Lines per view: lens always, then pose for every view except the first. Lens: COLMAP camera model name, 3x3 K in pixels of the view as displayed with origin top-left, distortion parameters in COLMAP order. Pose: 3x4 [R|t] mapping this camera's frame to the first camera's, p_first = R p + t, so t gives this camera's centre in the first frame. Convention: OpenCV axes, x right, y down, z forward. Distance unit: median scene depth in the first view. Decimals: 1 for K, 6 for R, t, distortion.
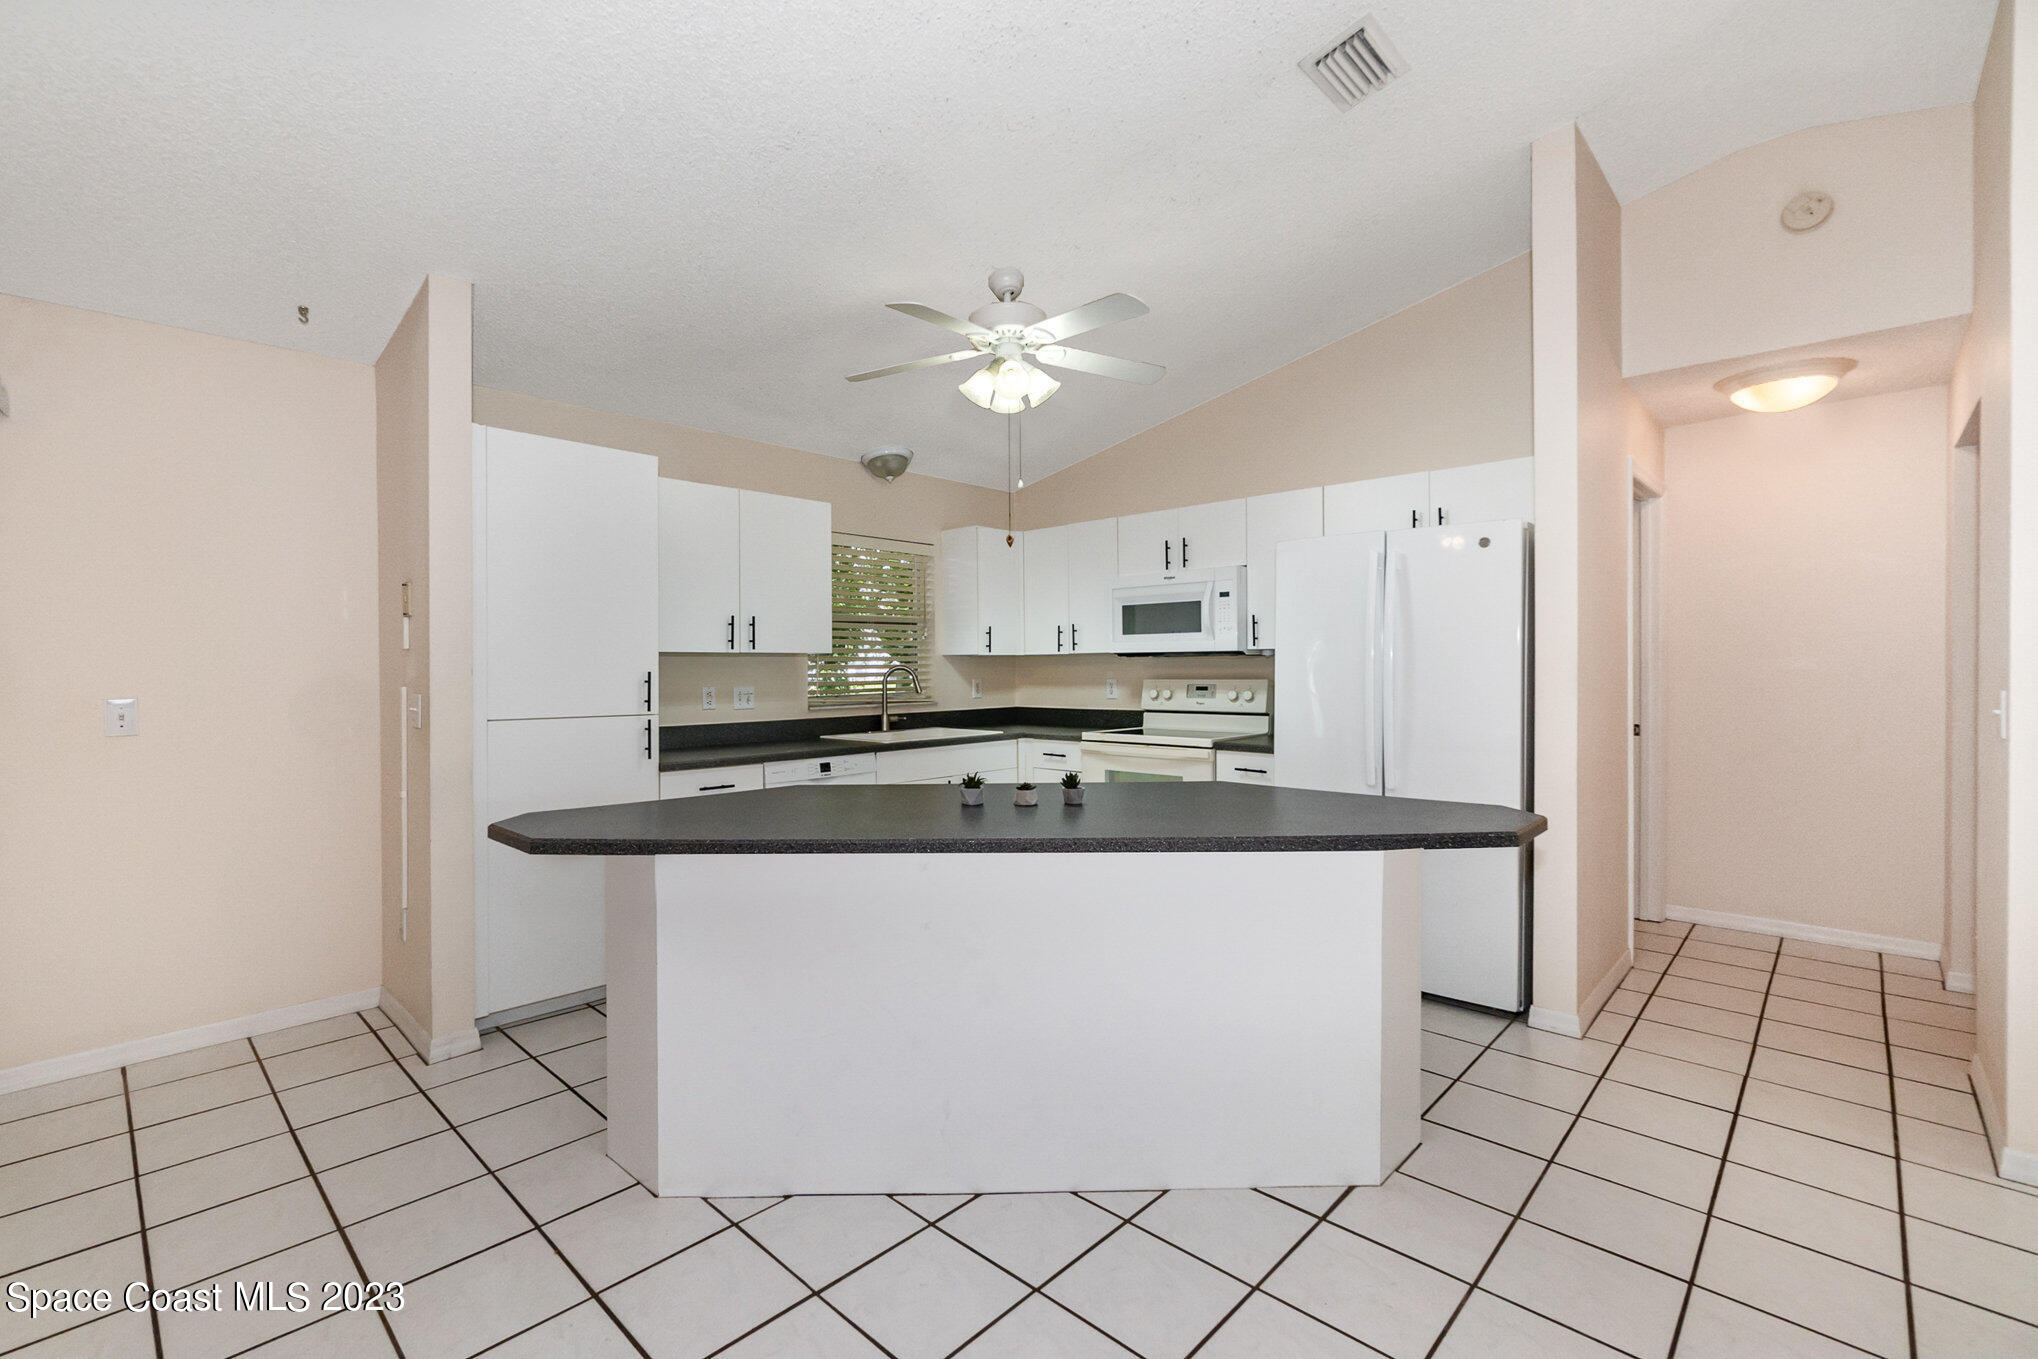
lens RADIAL K [[907.9, 0, 1005.7], [0, 907.9, 677.2], [0, 0, 1]] dist [0.002402, 0.002043]
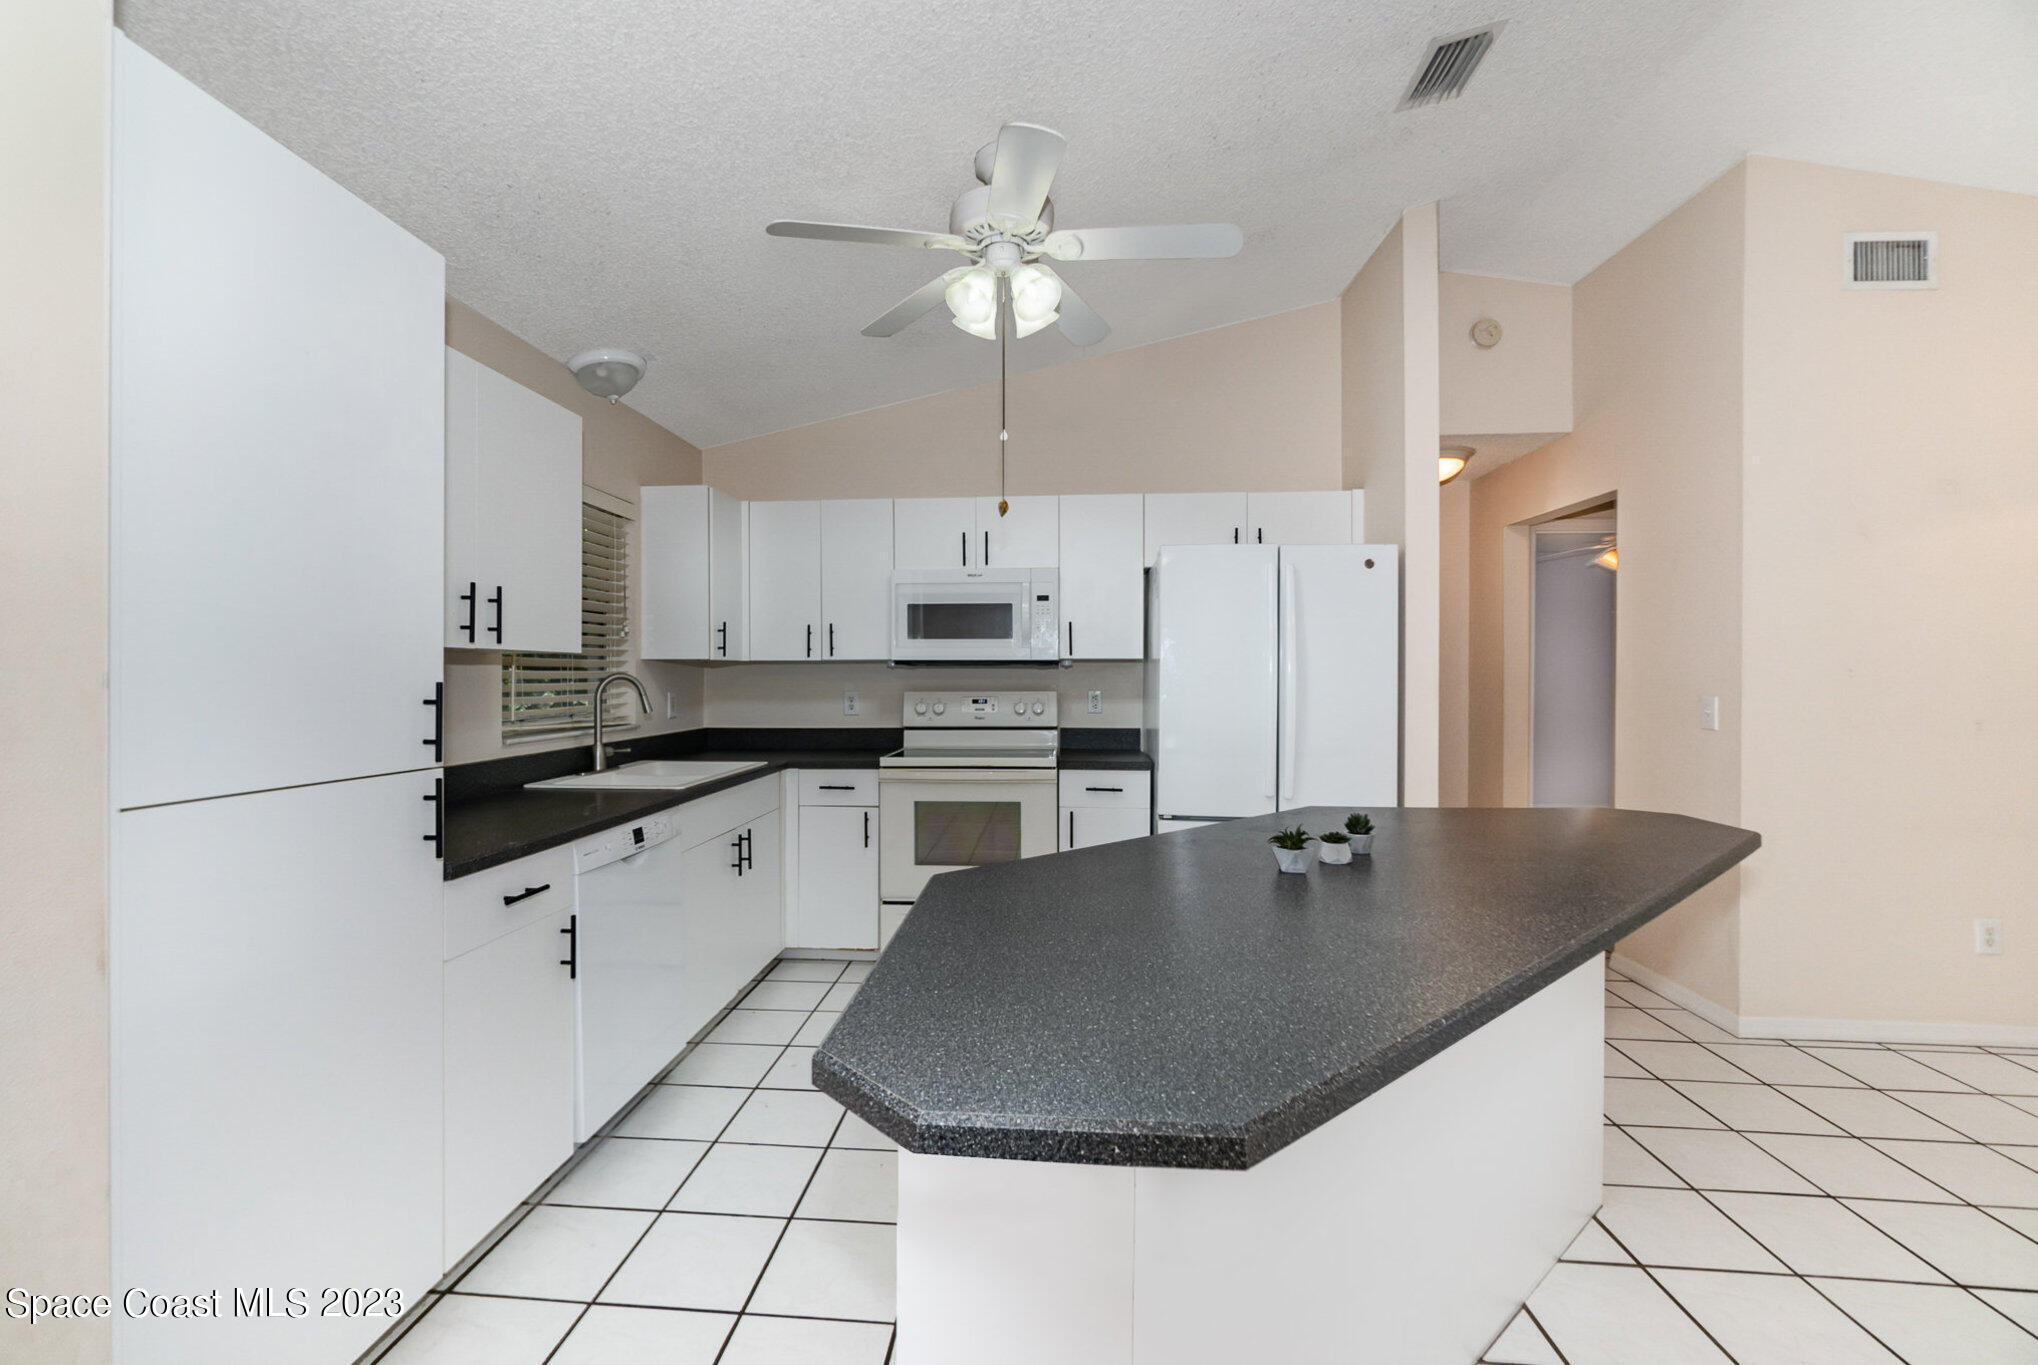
lens RADIAL K [[876.9, 0, 987.6], [0, 876.9, 677.1], [0, 0, 1]] dist [-0.003723, 0.000446]
pose [[0.786925, 0.004561, 0.617031, -0.327193], [0.001401, 0.999957, -0.009177, -0.003560], [-0.617047, 0.008086, 0.786885, 0.324402]]
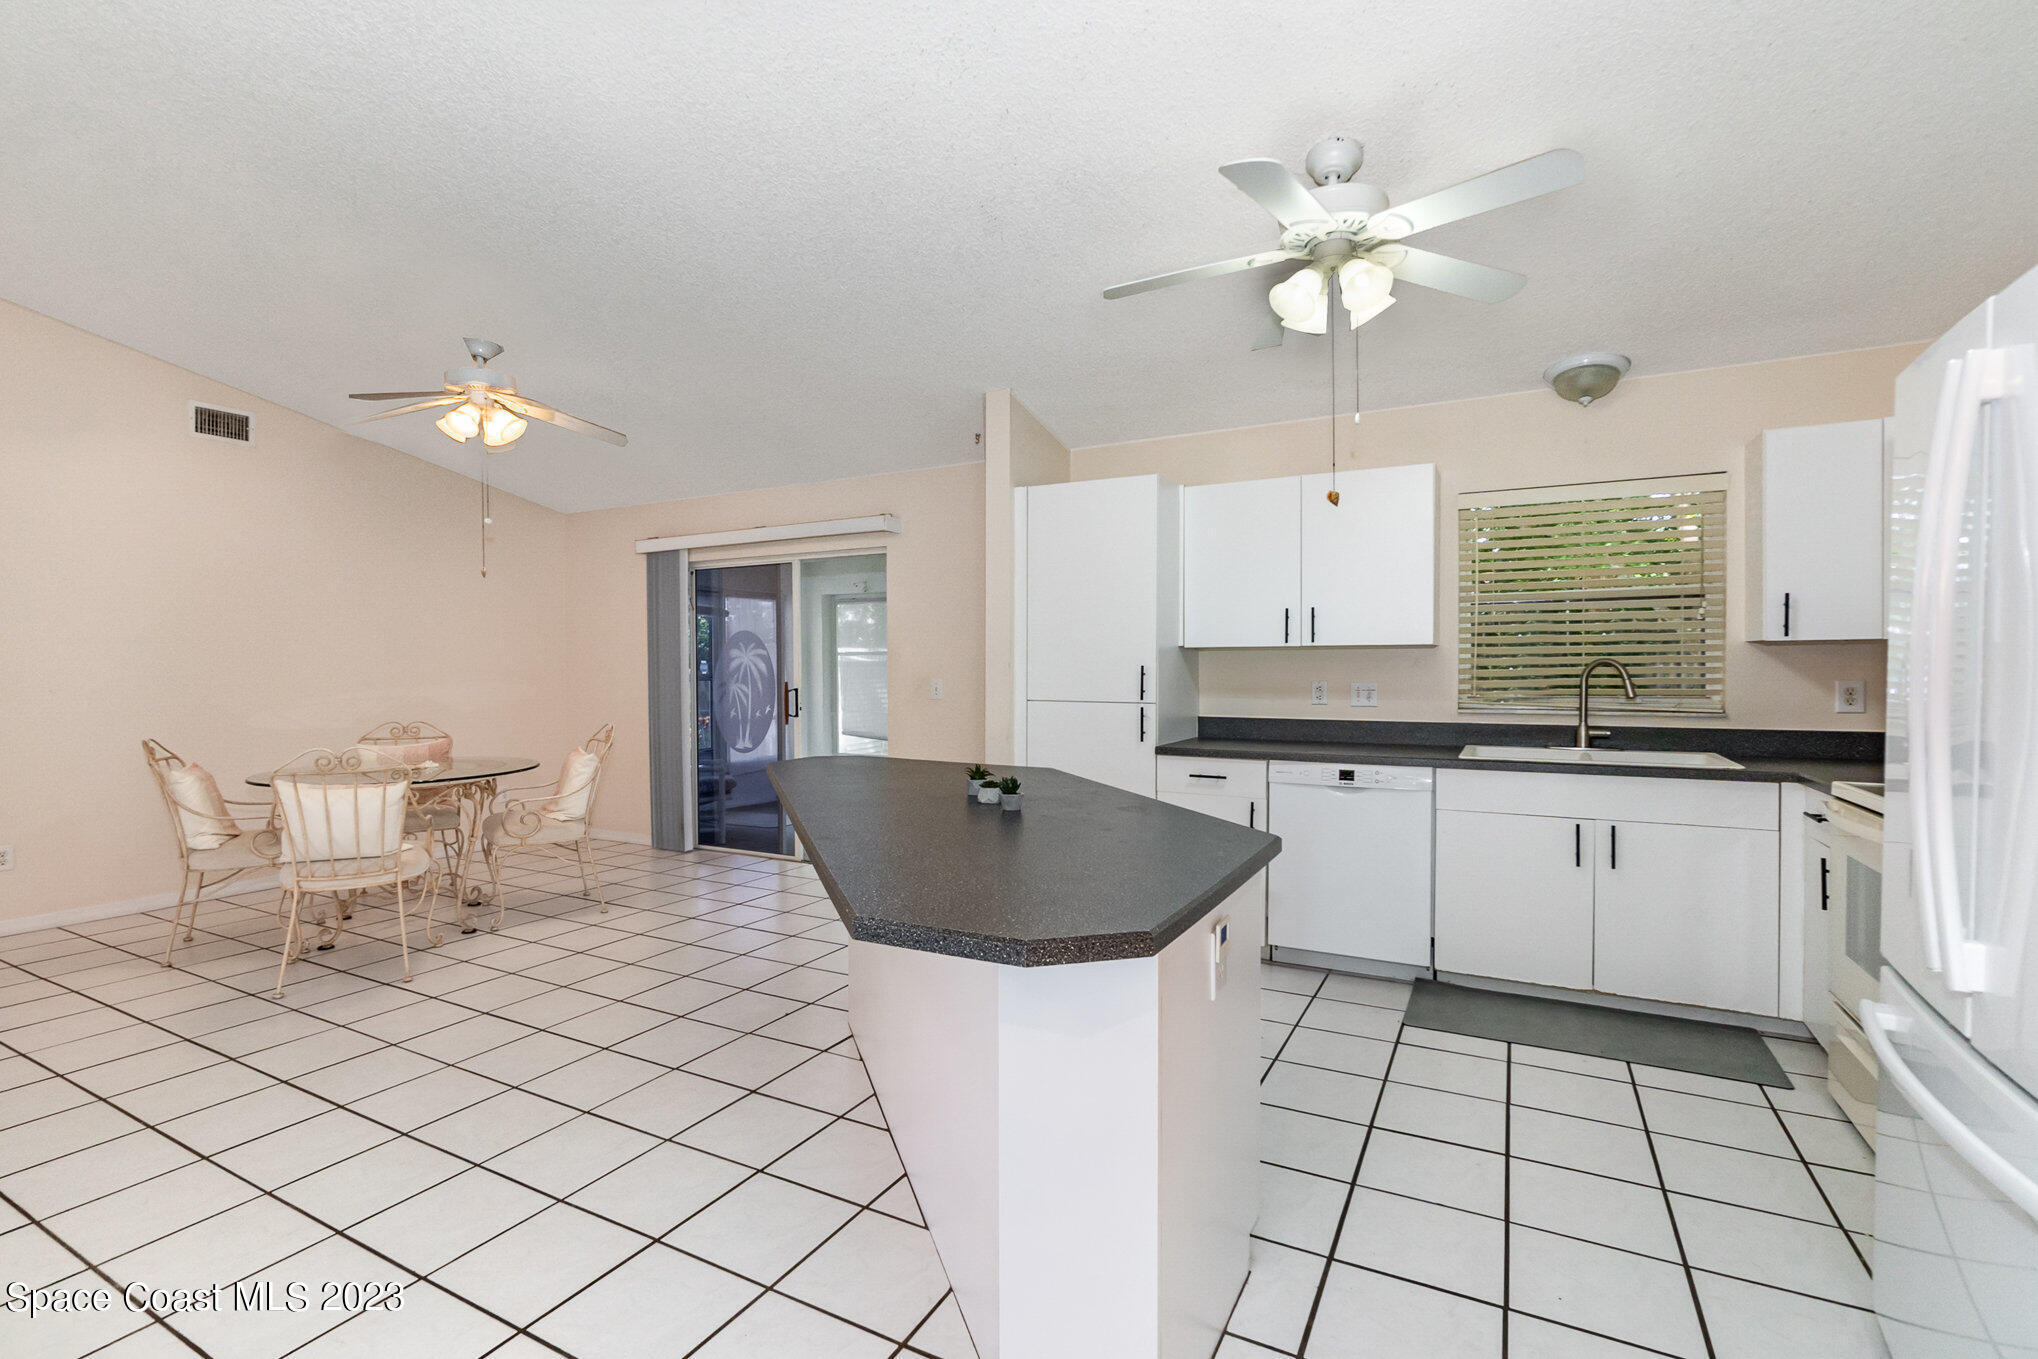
lens RADIAL K [[907.9, 0, 1018.3], [0, 907.9, 668.2], [0, 0, 1]] dist [0.002402, 0.002043]
pose [[0.243407, 0.009053, -0.969882, 0.489885], [-0.009115, 0.999934, 0.007045, -0.006460], [0.969881, 0.007126, 0.243474, 0.410125]]
